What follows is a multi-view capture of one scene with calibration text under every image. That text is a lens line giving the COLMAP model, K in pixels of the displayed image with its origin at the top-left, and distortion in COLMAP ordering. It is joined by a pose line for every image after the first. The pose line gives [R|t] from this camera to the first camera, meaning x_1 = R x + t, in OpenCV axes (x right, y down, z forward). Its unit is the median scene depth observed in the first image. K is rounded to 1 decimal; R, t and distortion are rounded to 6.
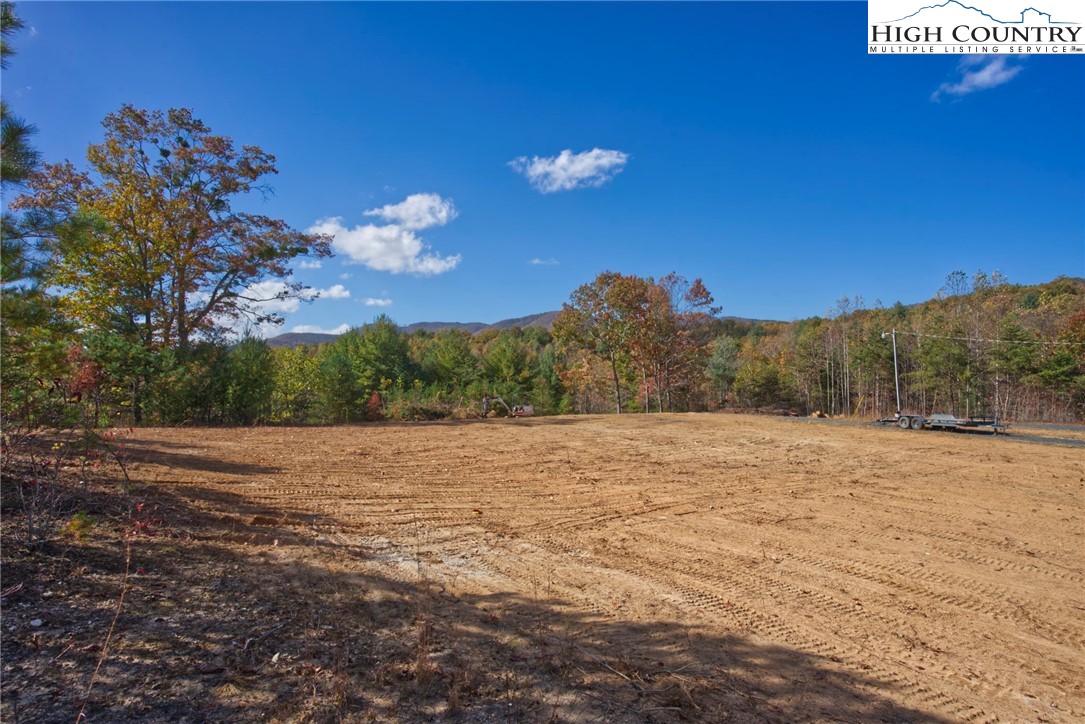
lens RADIAL K [[595.2, 0, 542.5], [0, 595.2, 362.0], [0, 0, 1]] dist [-0.000066, -0.000089]
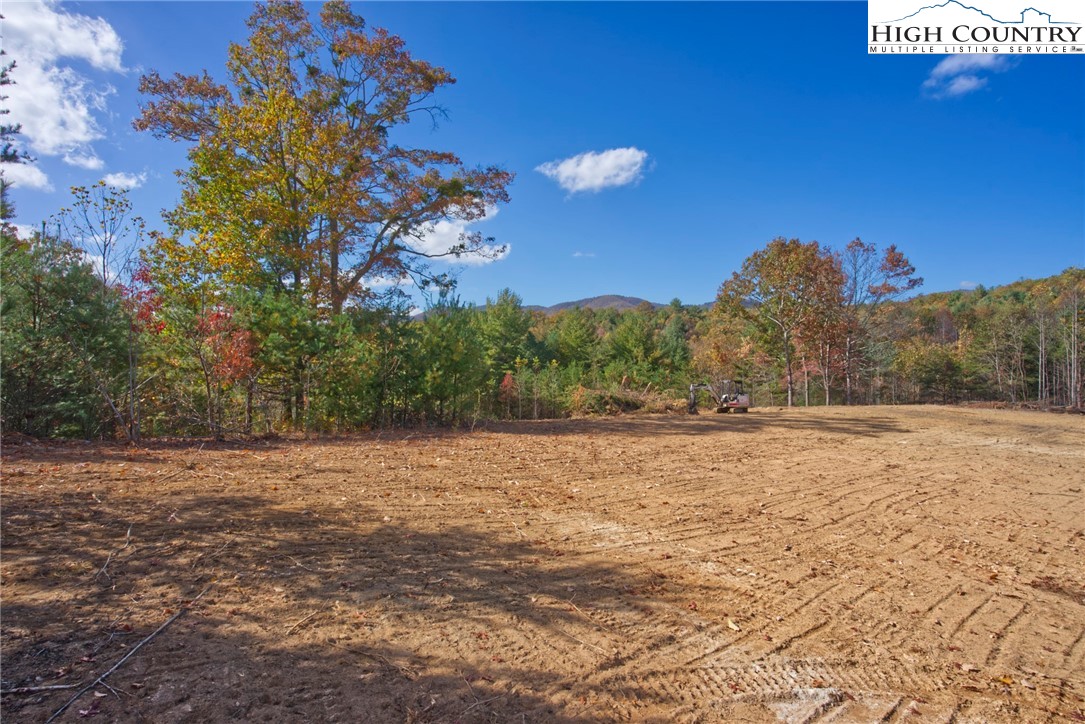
lens RADIAL K [[535.9, 0, 548.1], [0, 535.9, 361.1], [0, 0, 1]] dist [-0.068818, 0.033380]
pose [[0.997693, 0.011184, -0.066955, -0.270426], [-0.008774, 0.999306, 0.036191, 0.005058], [0.067313, -0.035520, 0.997099, 0.315731]]
